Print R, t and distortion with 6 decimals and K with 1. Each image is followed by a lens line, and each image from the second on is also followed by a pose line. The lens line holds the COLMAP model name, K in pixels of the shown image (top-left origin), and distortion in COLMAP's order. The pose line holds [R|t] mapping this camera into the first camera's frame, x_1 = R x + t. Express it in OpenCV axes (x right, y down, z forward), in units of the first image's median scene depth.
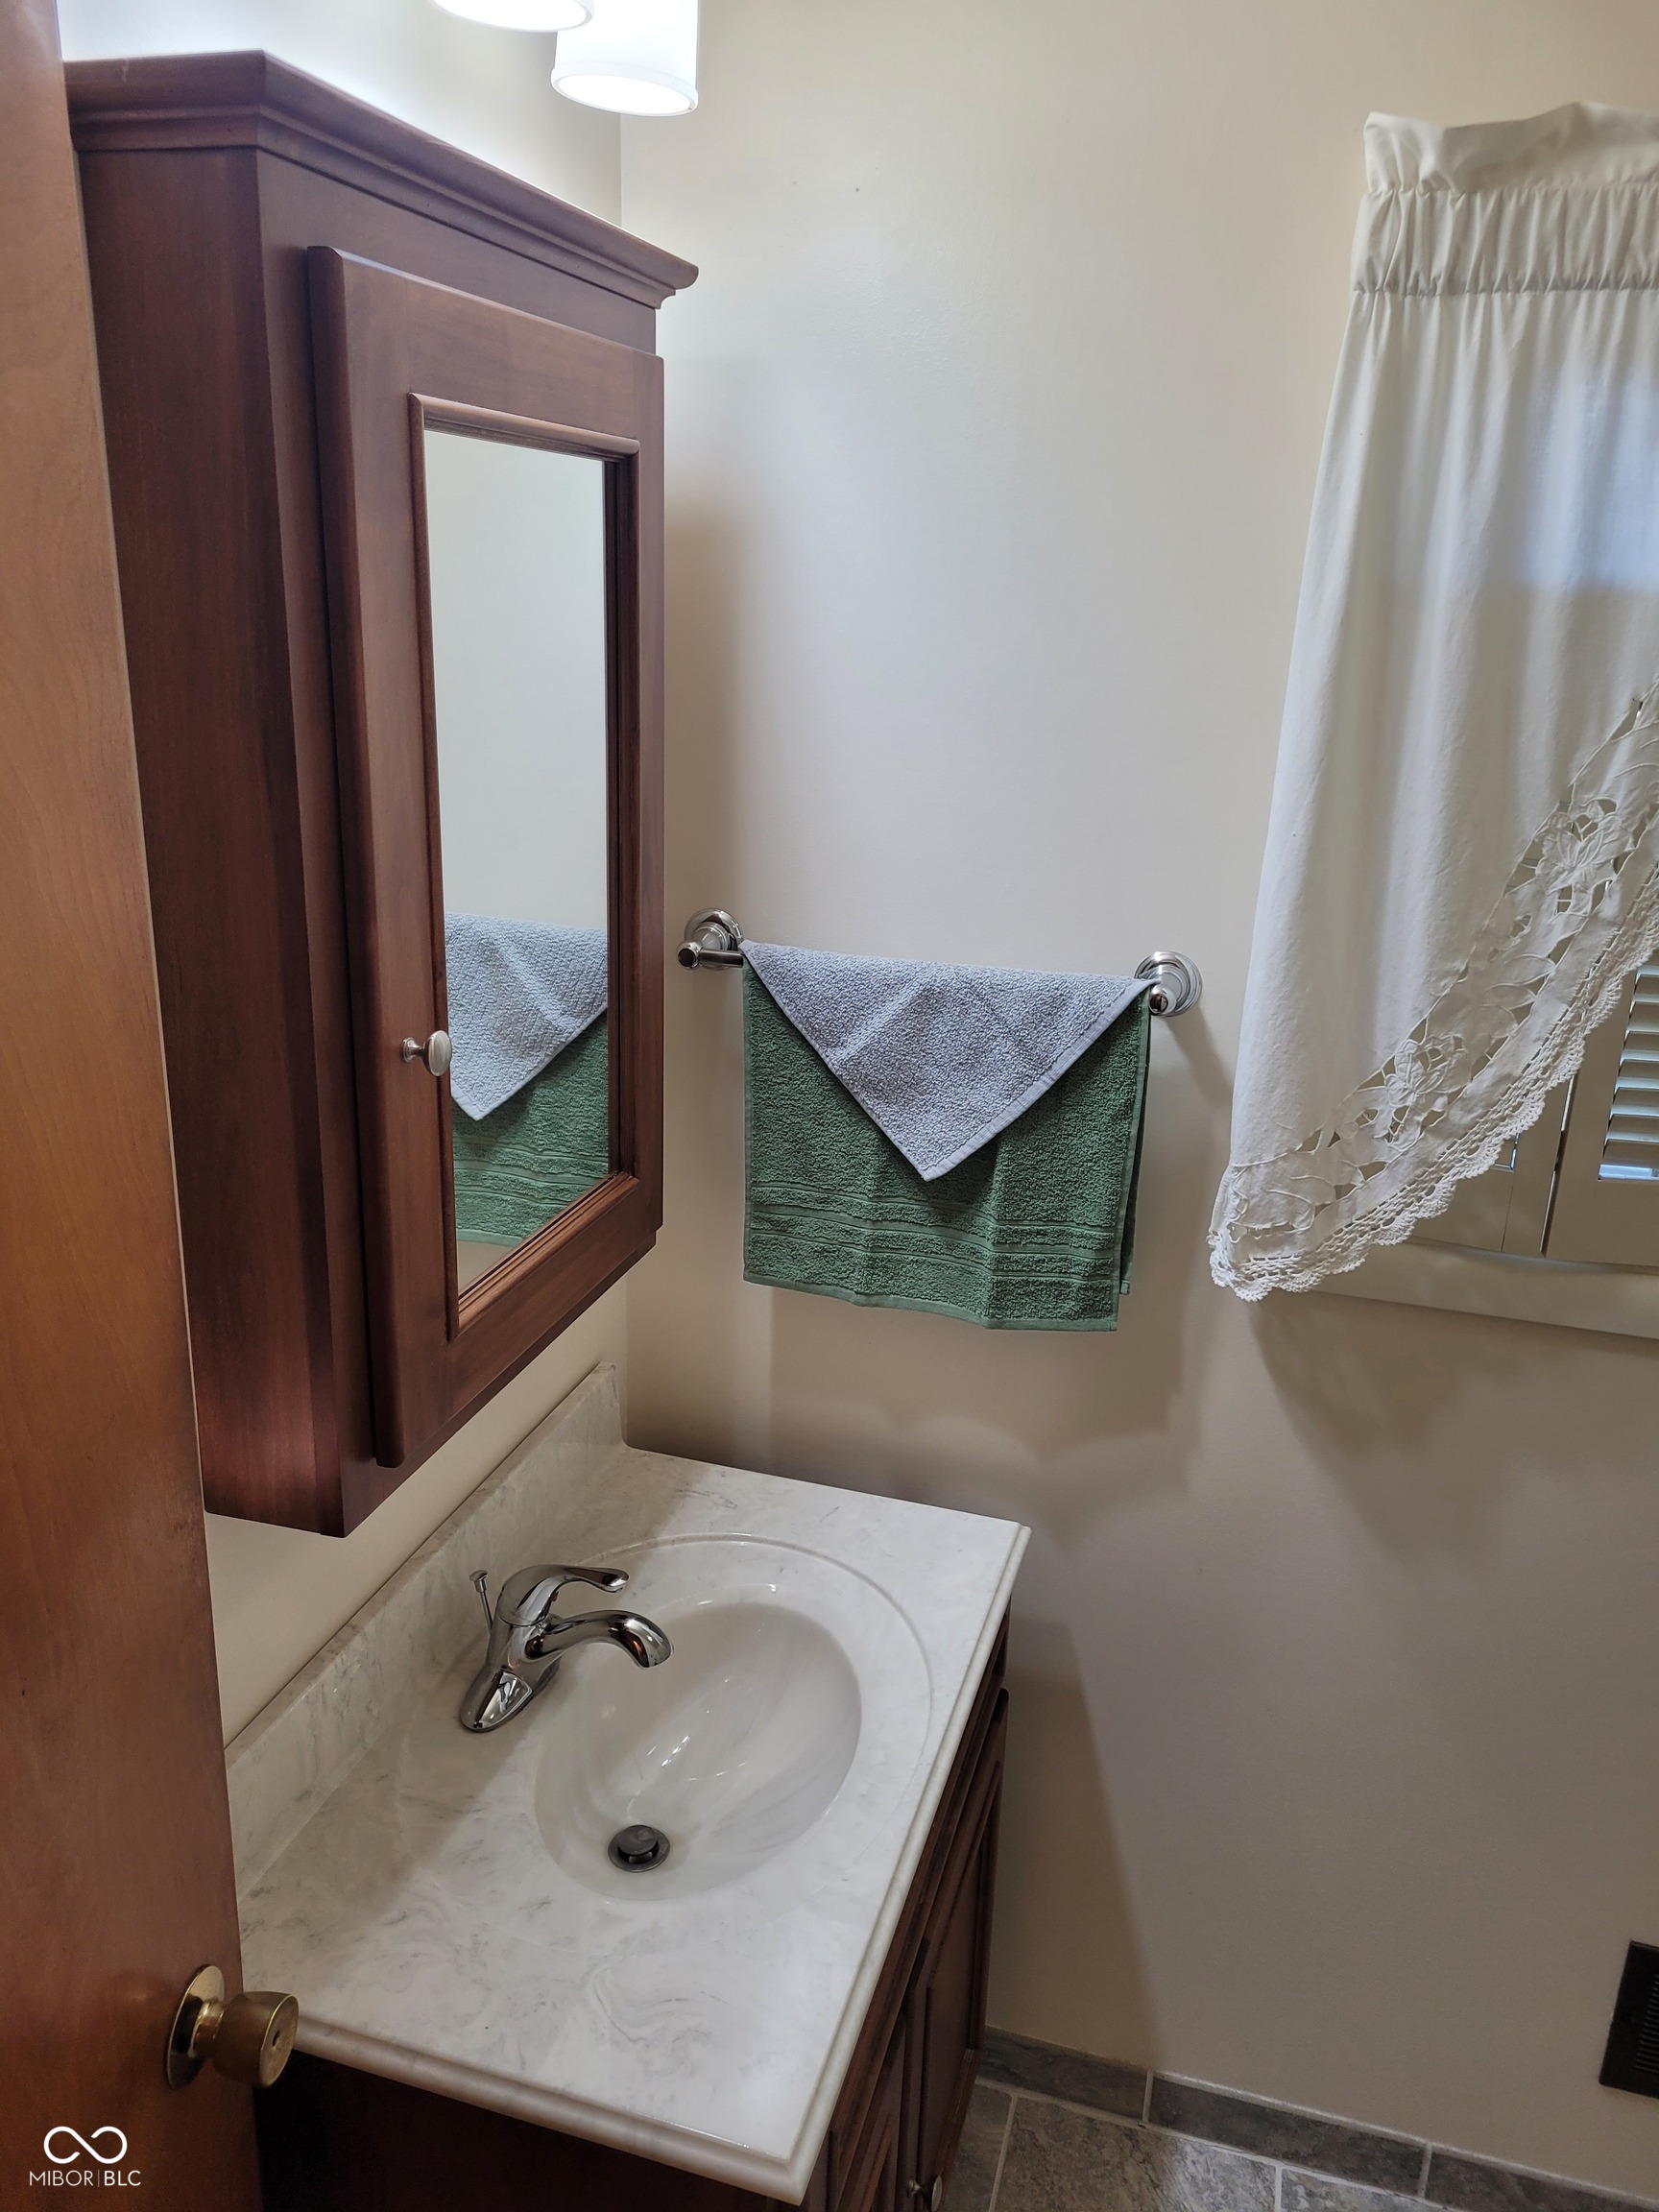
lens RADIAL K [[1659.4, 0, 821.8], [0, 1659.4, 1114.6], [0, 0, 1]] dist [0.045708, -0.042584]
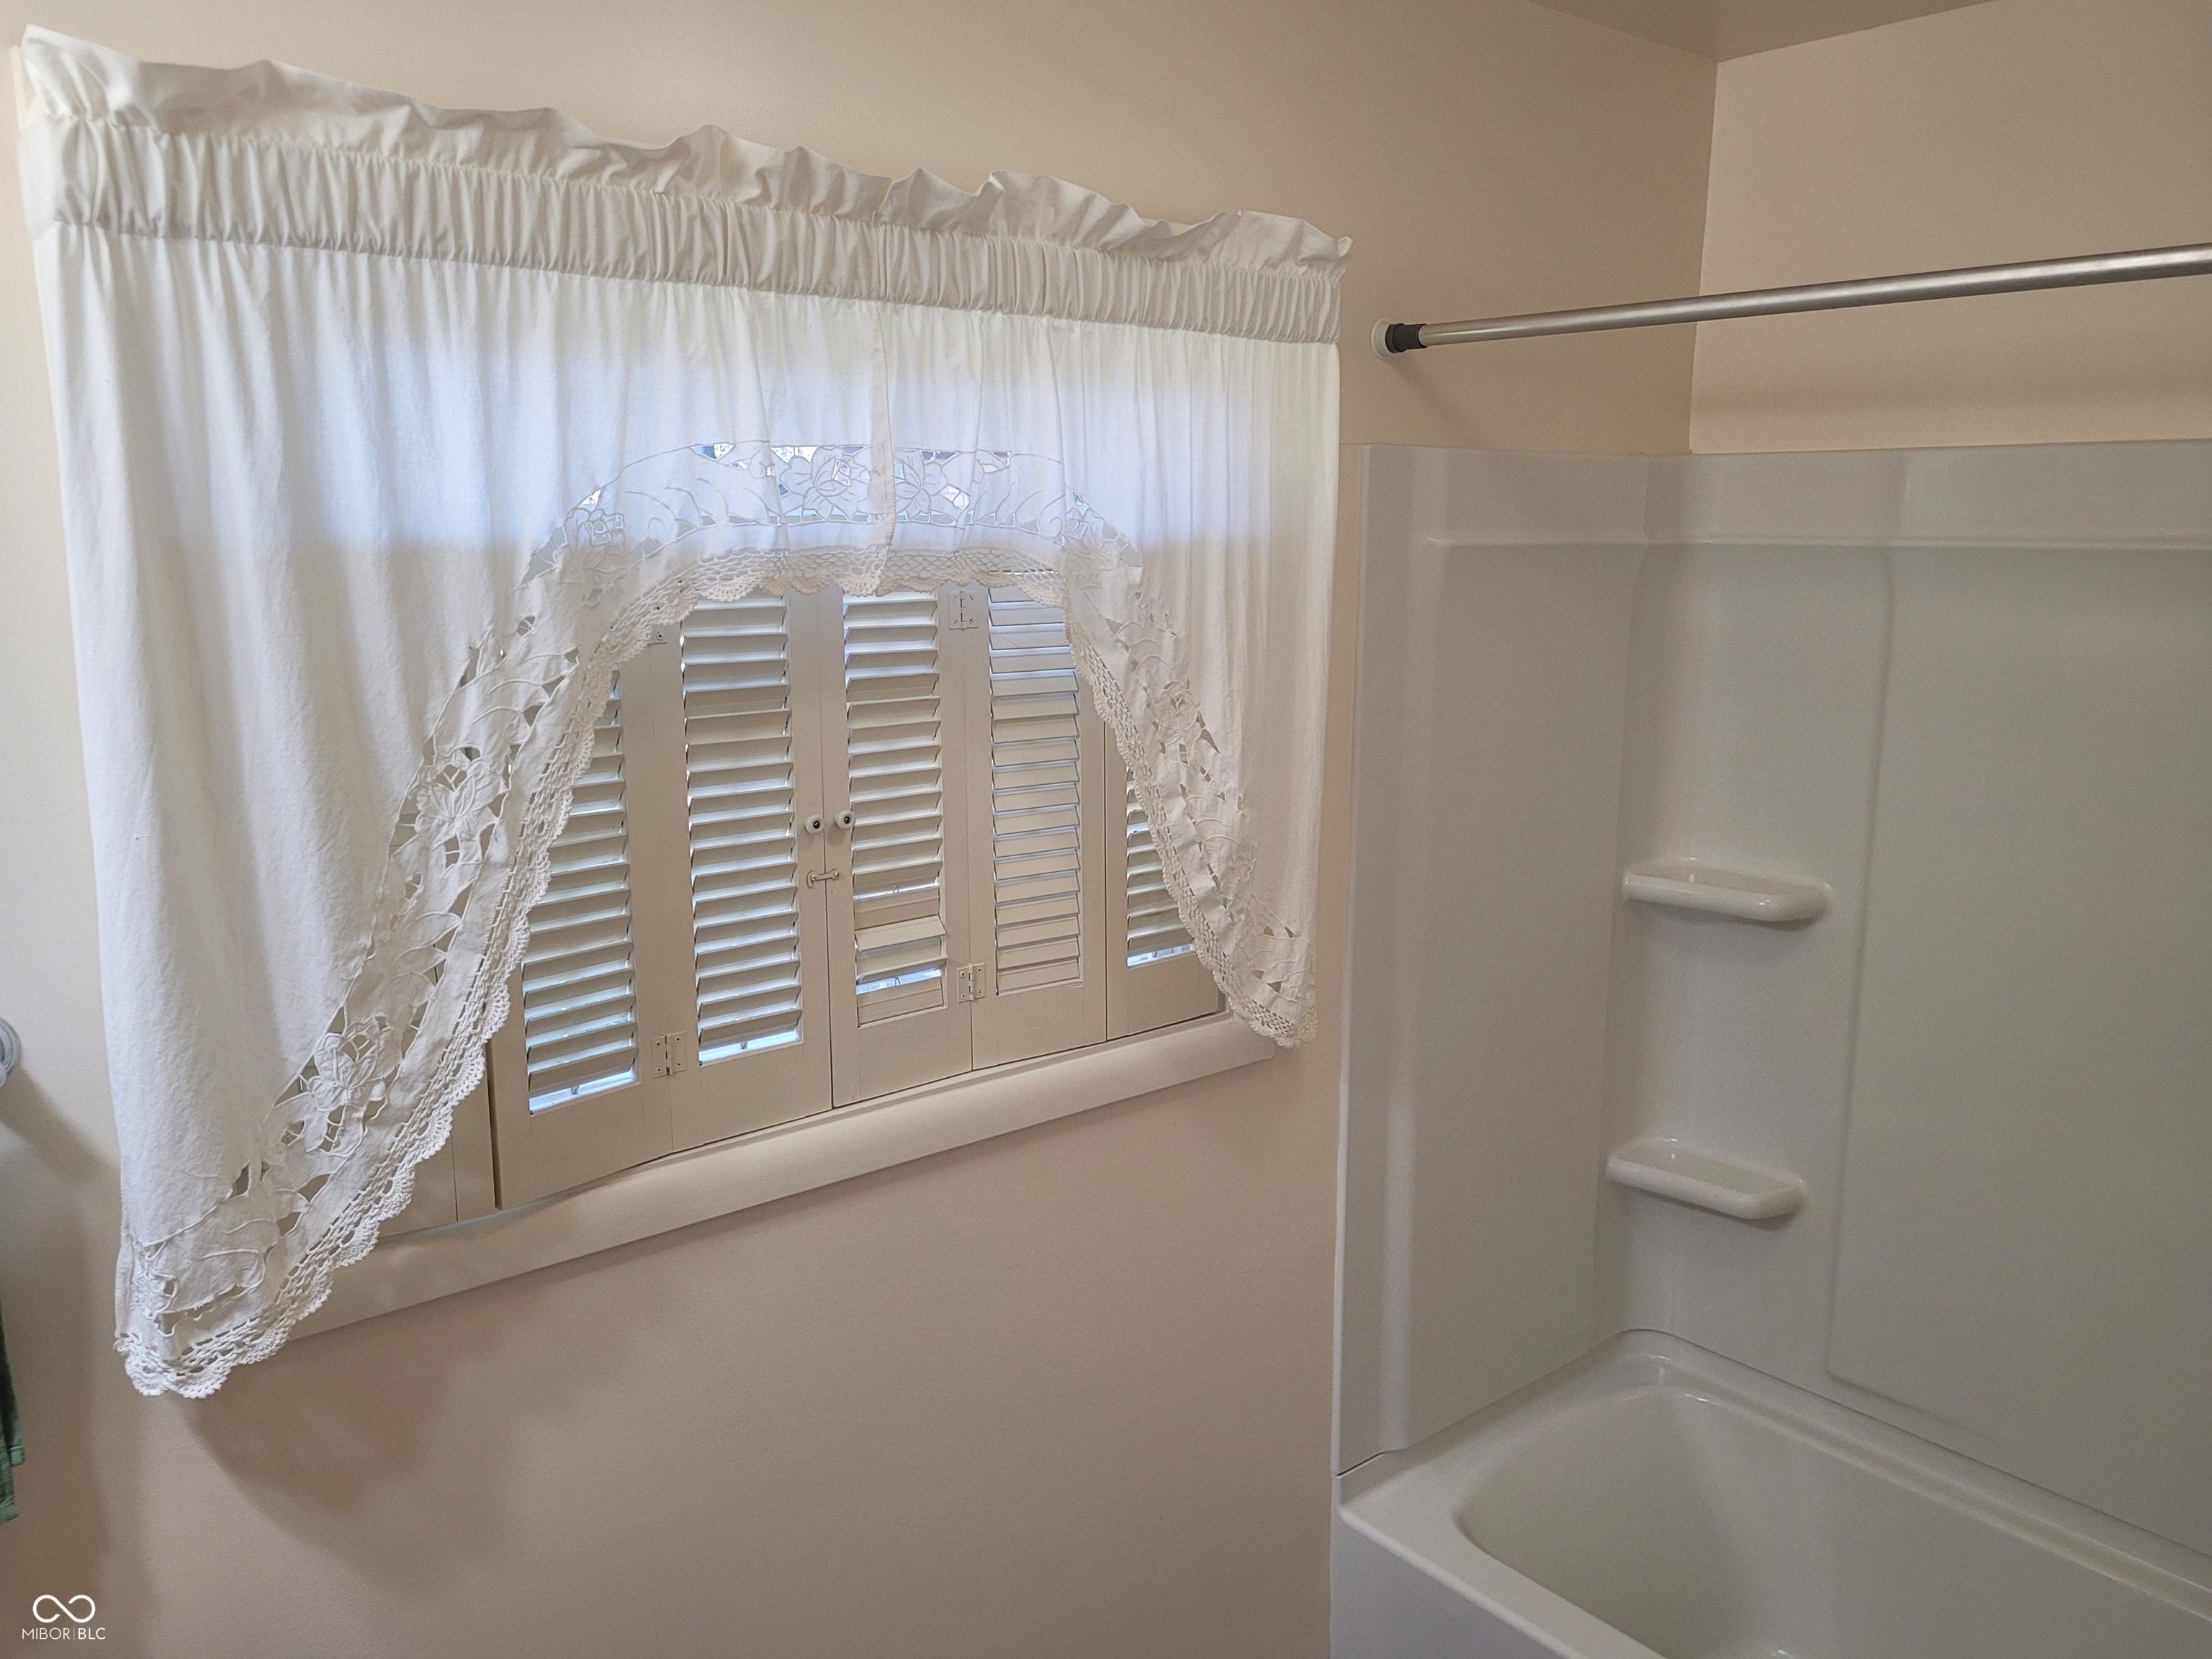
lens RADIAL K [[1659.4, 0, 1095.3], [0, 1659.4, 822.7], [0, 0, 1]] dist [0.045708, -0.042584]
pose [[0.557255, -0.181769, 0.810201, -0.130086], [0.277656, 0.960368, 0.024488, -0.064499], [-0.782543, 0.211311, 0.585640, 0.136236]]
